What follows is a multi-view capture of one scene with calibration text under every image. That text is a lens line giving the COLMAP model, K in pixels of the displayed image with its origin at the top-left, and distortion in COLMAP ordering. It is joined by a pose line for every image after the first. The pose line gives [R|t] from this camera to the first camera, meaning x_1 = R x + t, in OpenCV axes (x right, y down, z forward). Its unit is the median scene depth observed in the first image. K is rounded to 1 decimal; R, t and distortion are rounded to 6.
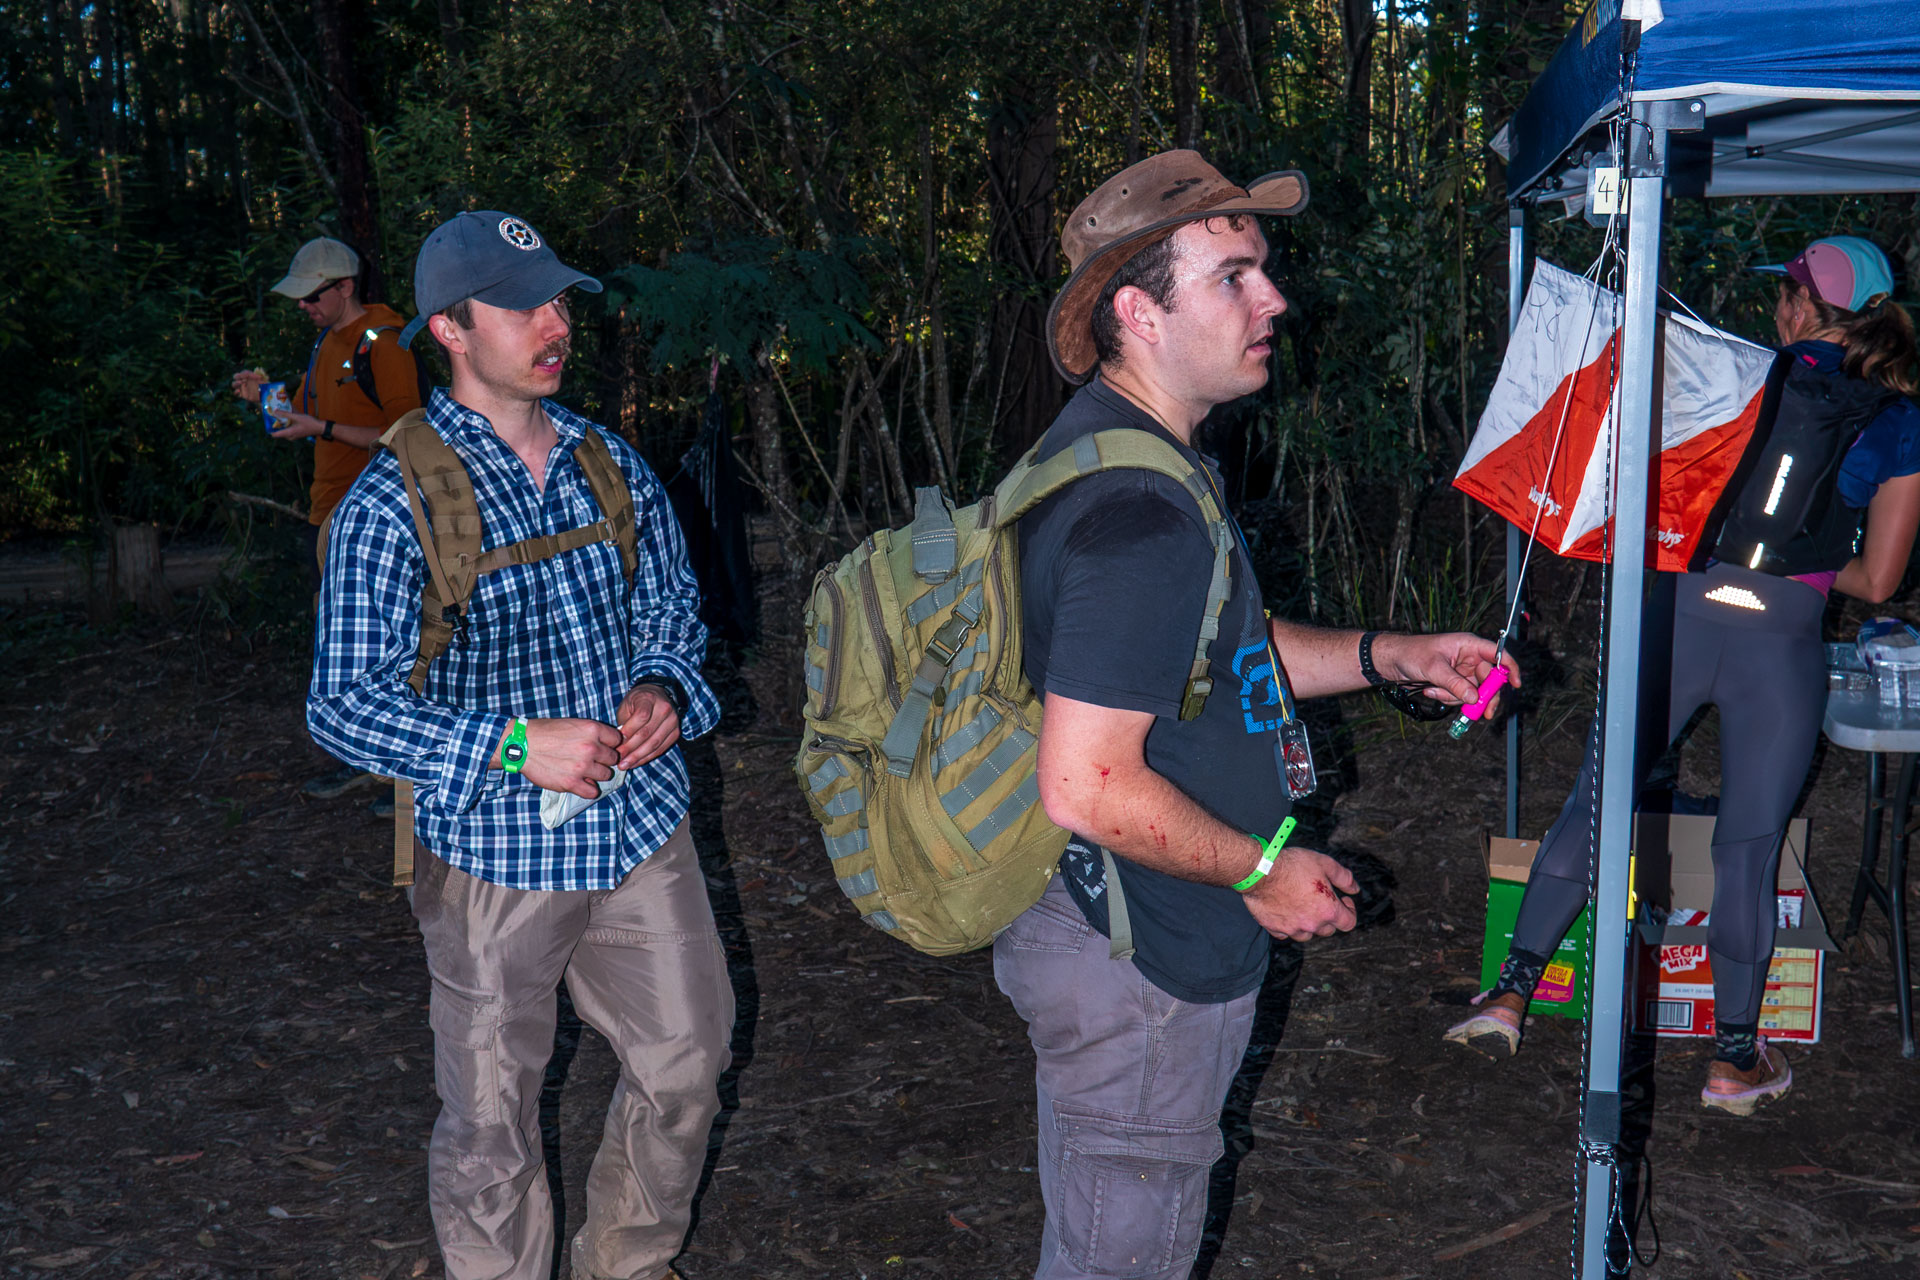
lens RADIAL K [[1350.4, 0, 960.5], [0, 1350.4, 600.3], [0, 0, 1]] dist [-0.005329, -0.001074]
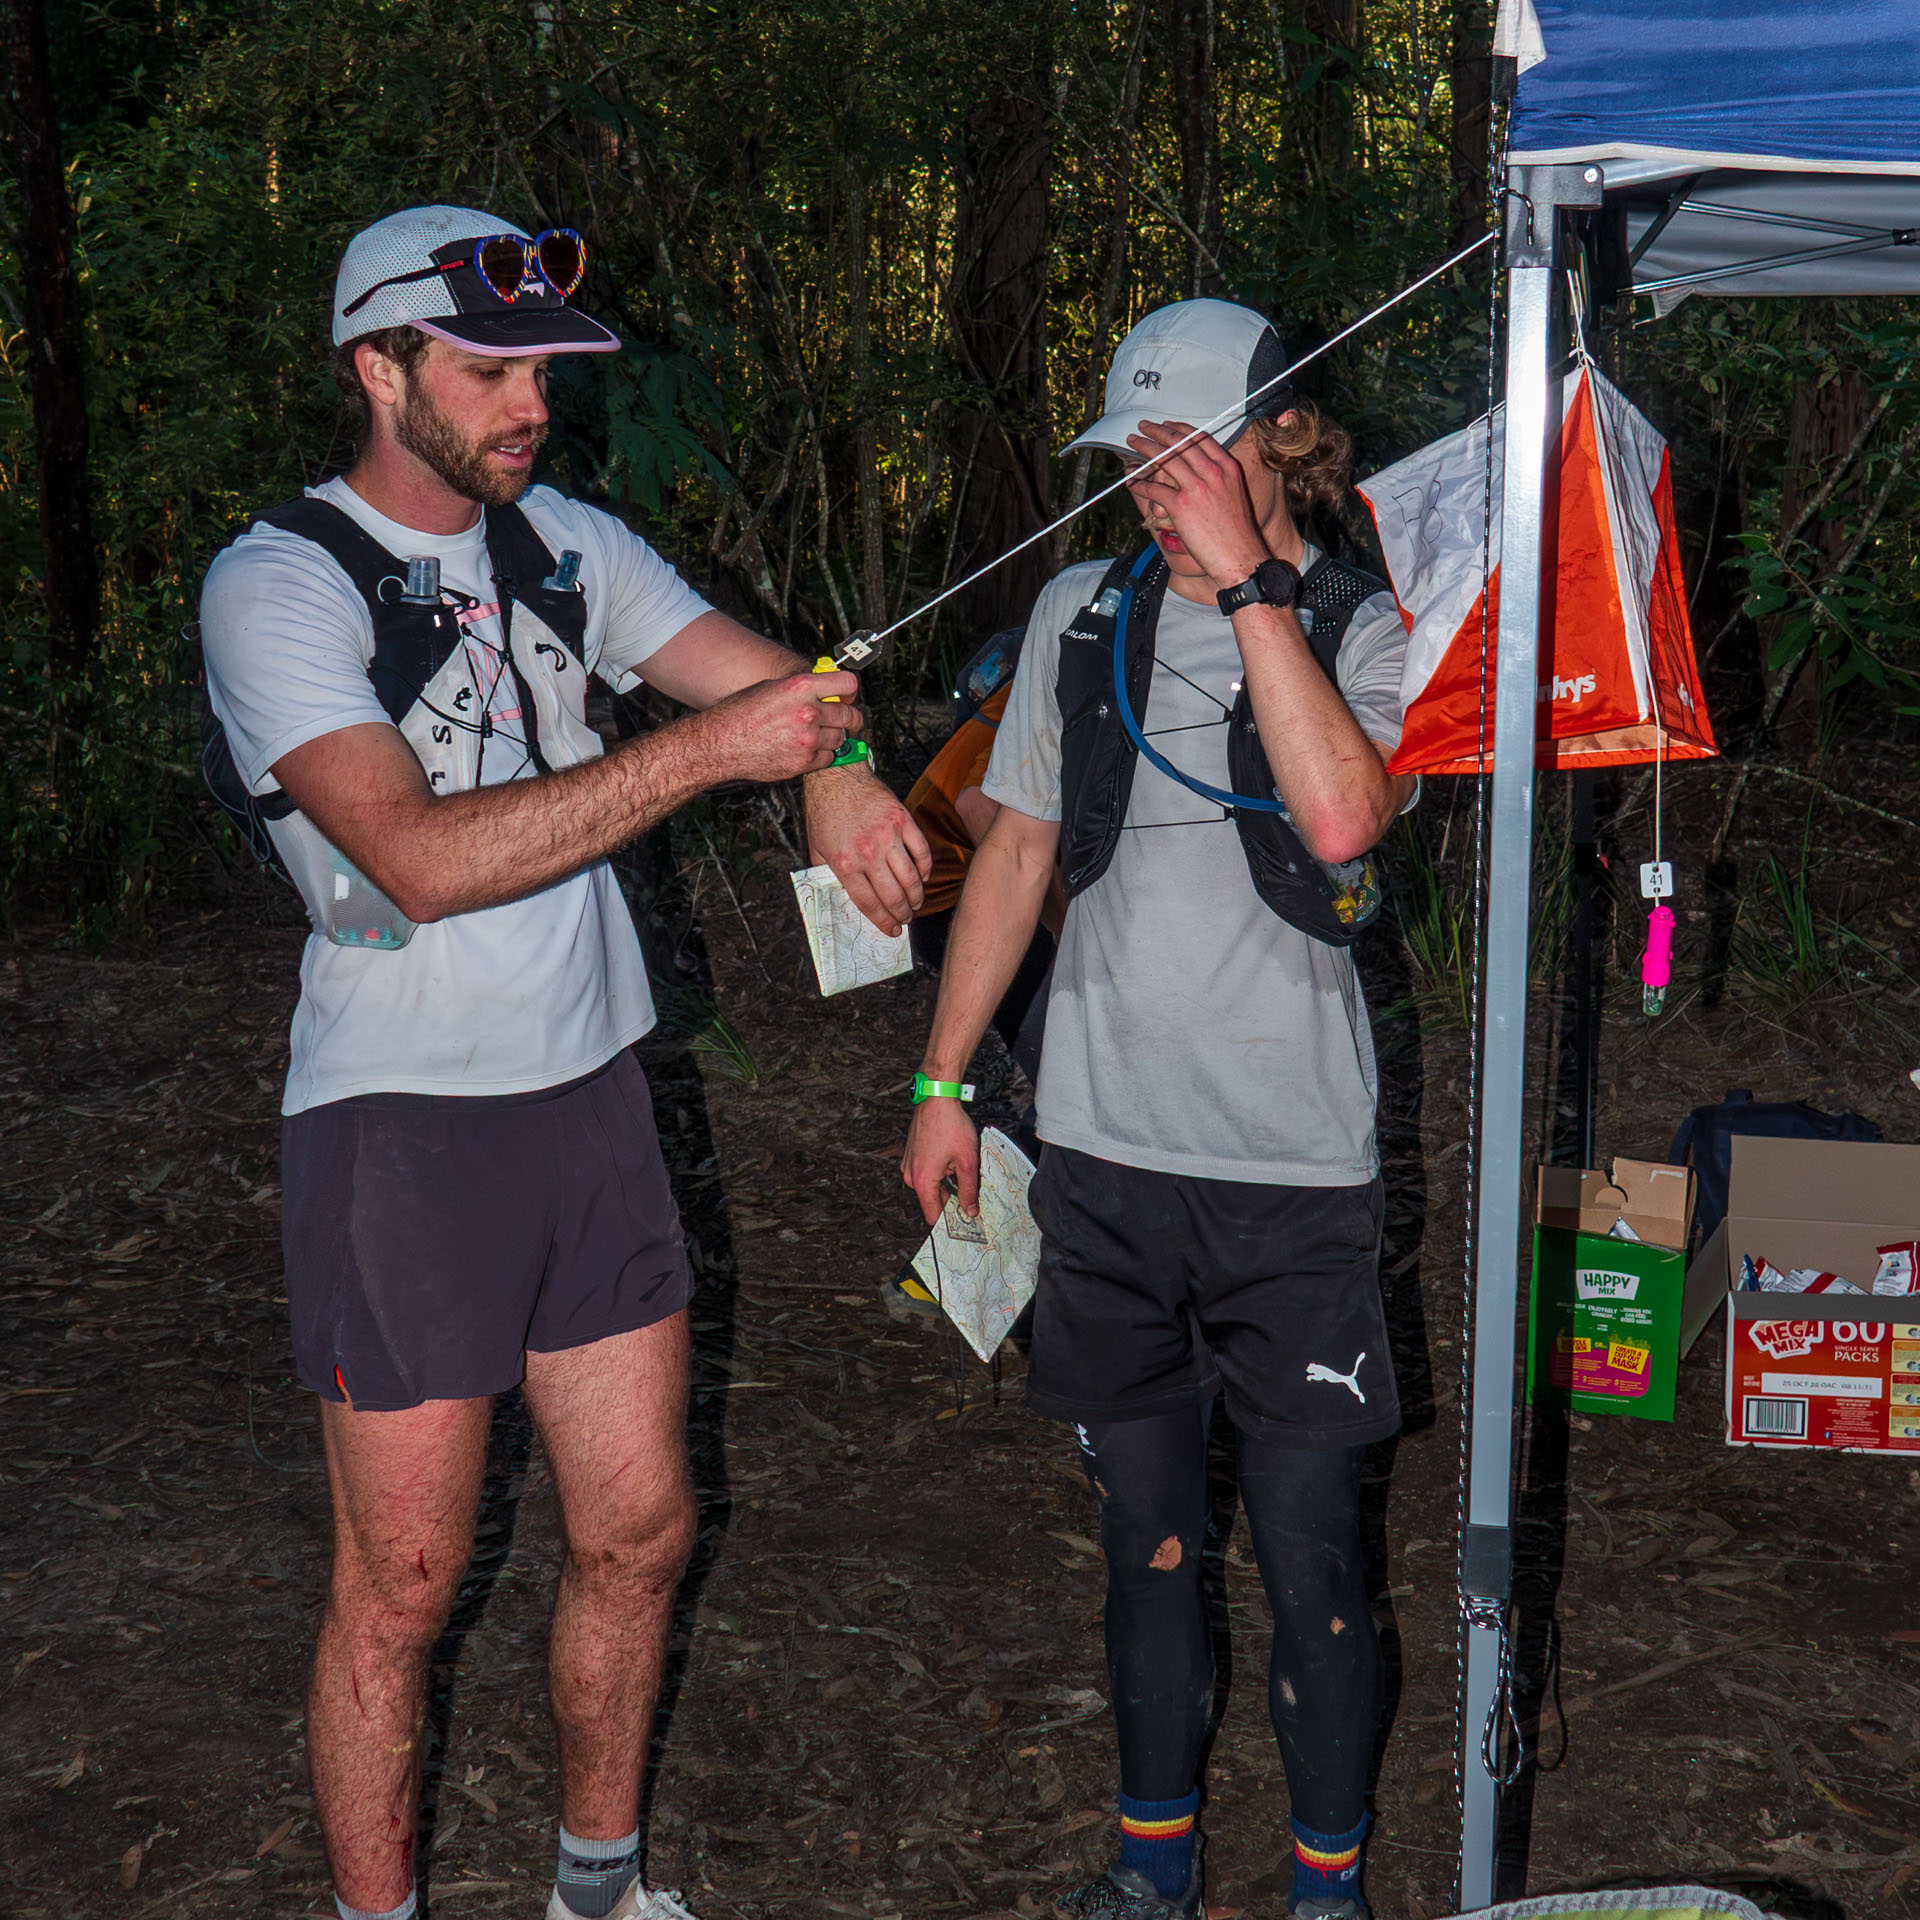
lens RADIAL K [[1879.9, 0, 1049.5], [0, 1879.9, 760.2], [0, 0, 1]] dist [-0.005259, -0.004441]
pose [[0.999344, 0.018253, 0.031289, 0.109251], [-0.017152, 0.999236, -0.035106, -0.002307], [-0.031906, 0.034546, 0.998894, -0.003544]]
